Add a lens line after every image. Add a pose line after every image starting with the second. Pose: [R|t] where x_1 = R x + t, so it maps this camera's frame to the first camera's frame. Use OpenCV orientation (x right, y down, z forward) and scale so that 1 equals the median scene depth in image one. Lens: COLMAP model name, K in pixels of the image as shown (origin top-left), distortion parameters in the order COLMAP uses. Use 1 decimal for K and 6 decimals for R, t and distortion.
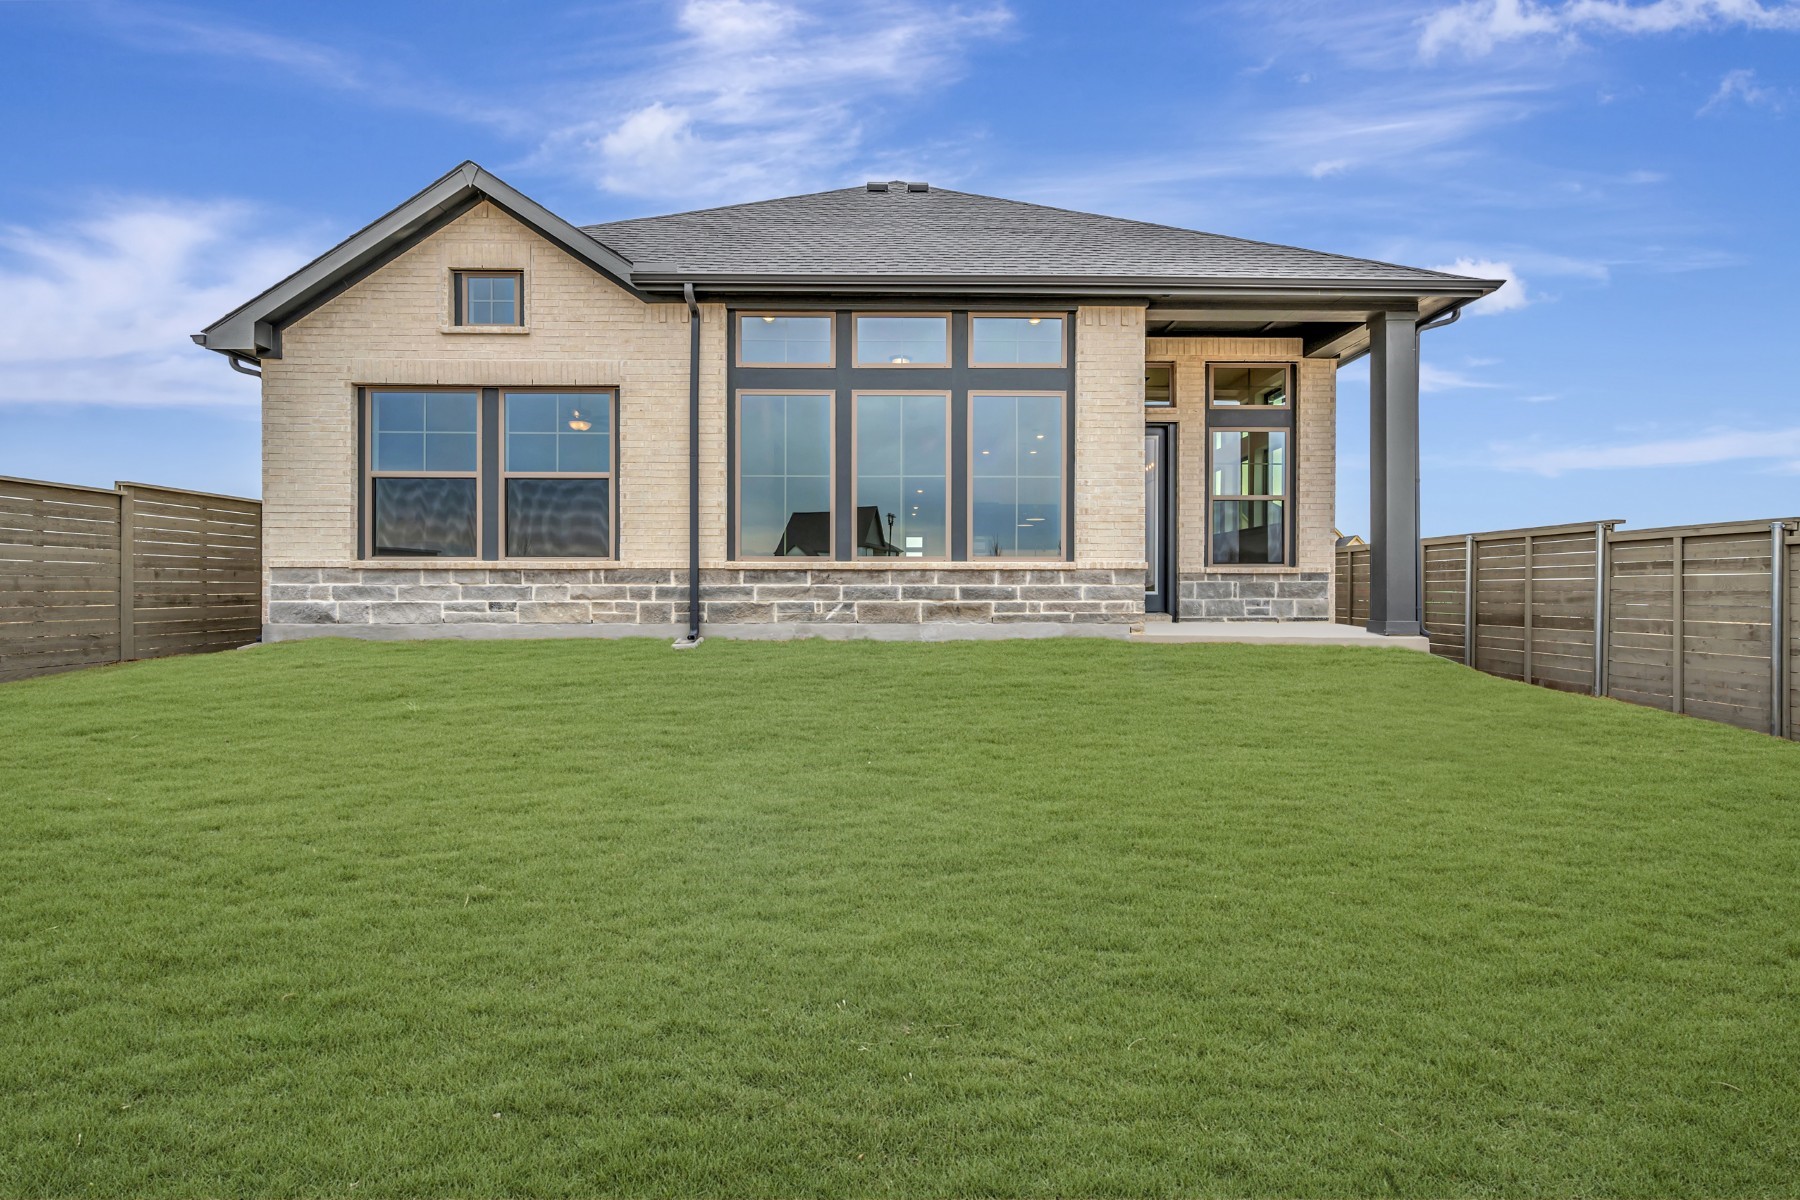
lens RADIAL K [[818.2, 0, 903.9], [0, 818.2, 599.2], [0, 0, 1]] dist [0.005601, 0.000248]
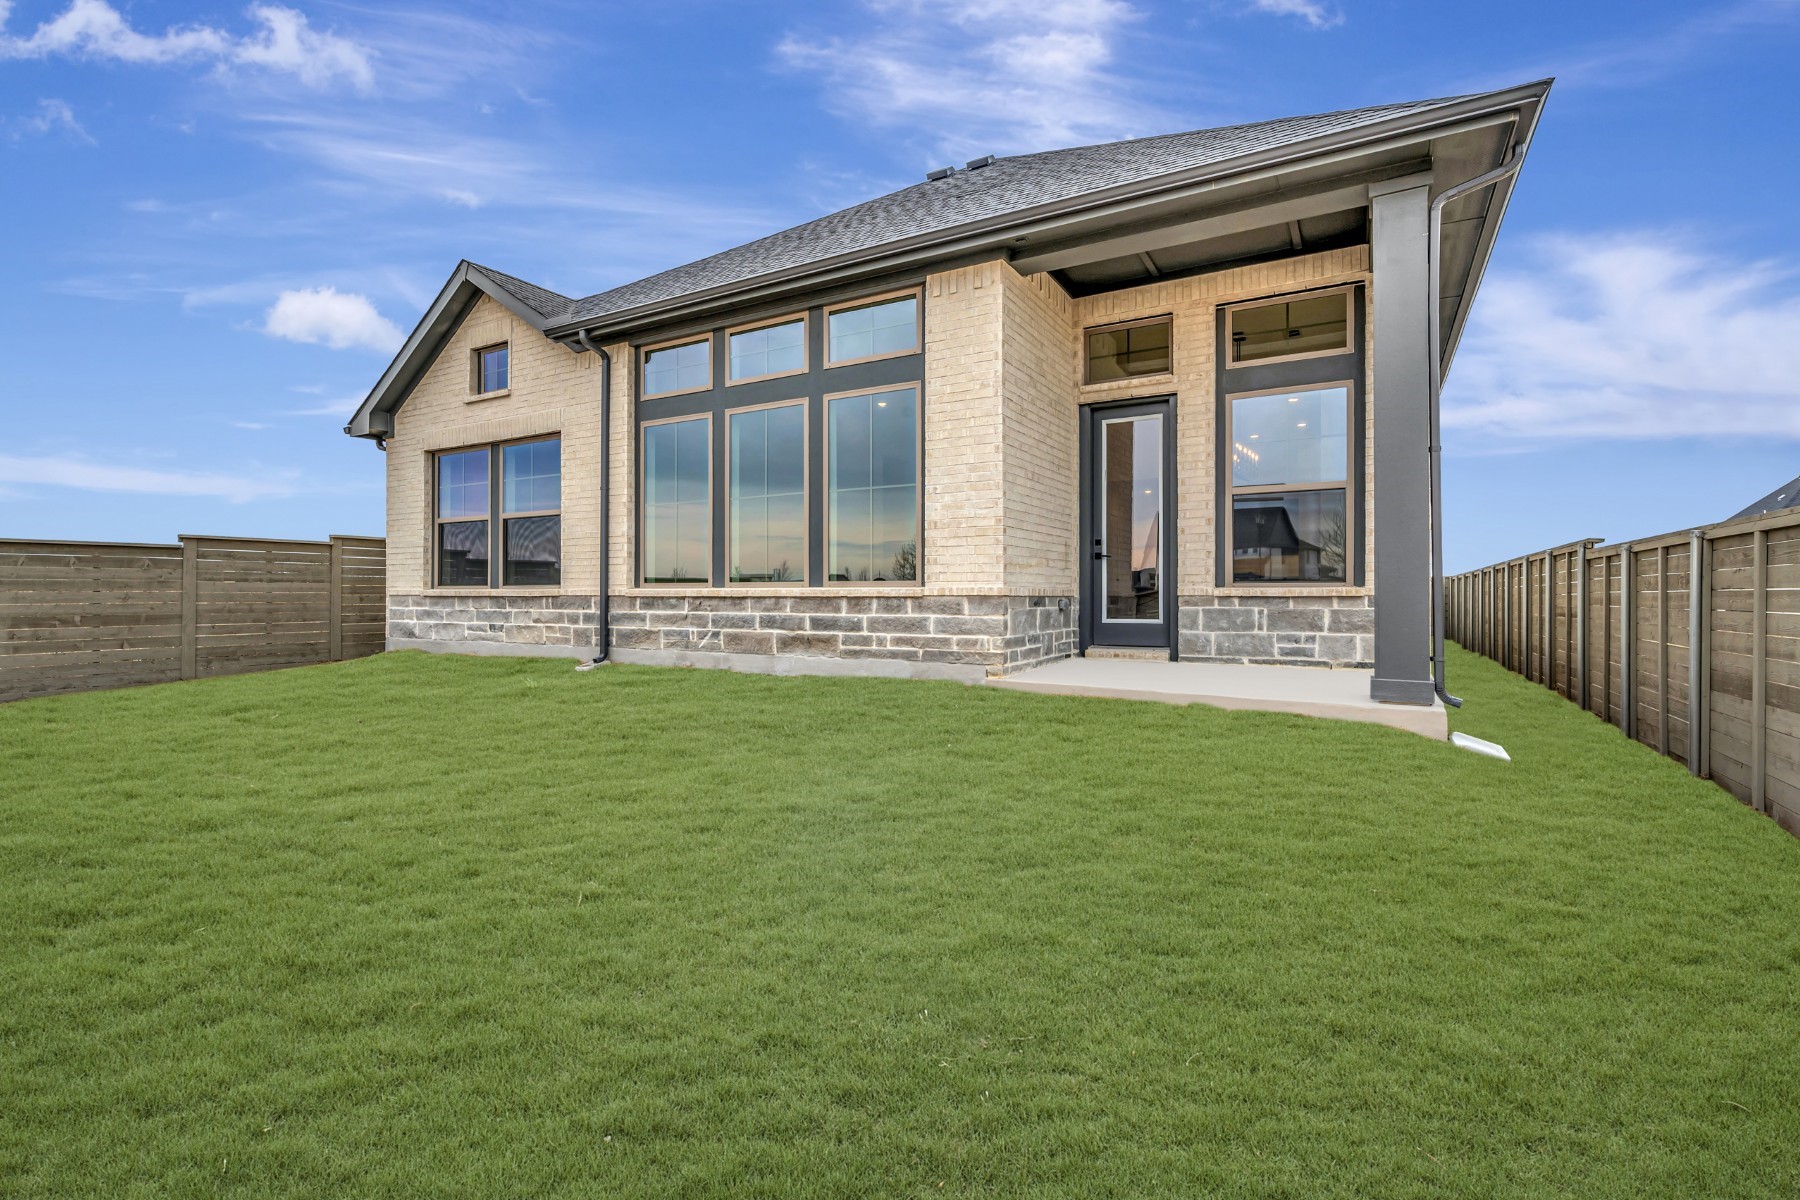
lens RADIAL K [[818.2, 0, 901.0], [0, 818.2, 595.4], [0, 0, 1]] dist [0.005601, 0.000248]
pose [[0.856528, -0.000246, -0.516101, 0.615578], [-0.004408, 0.999960, -0.007793, -0.030952], [0.516082, 0.008950, 0.856492, 0.286442]]
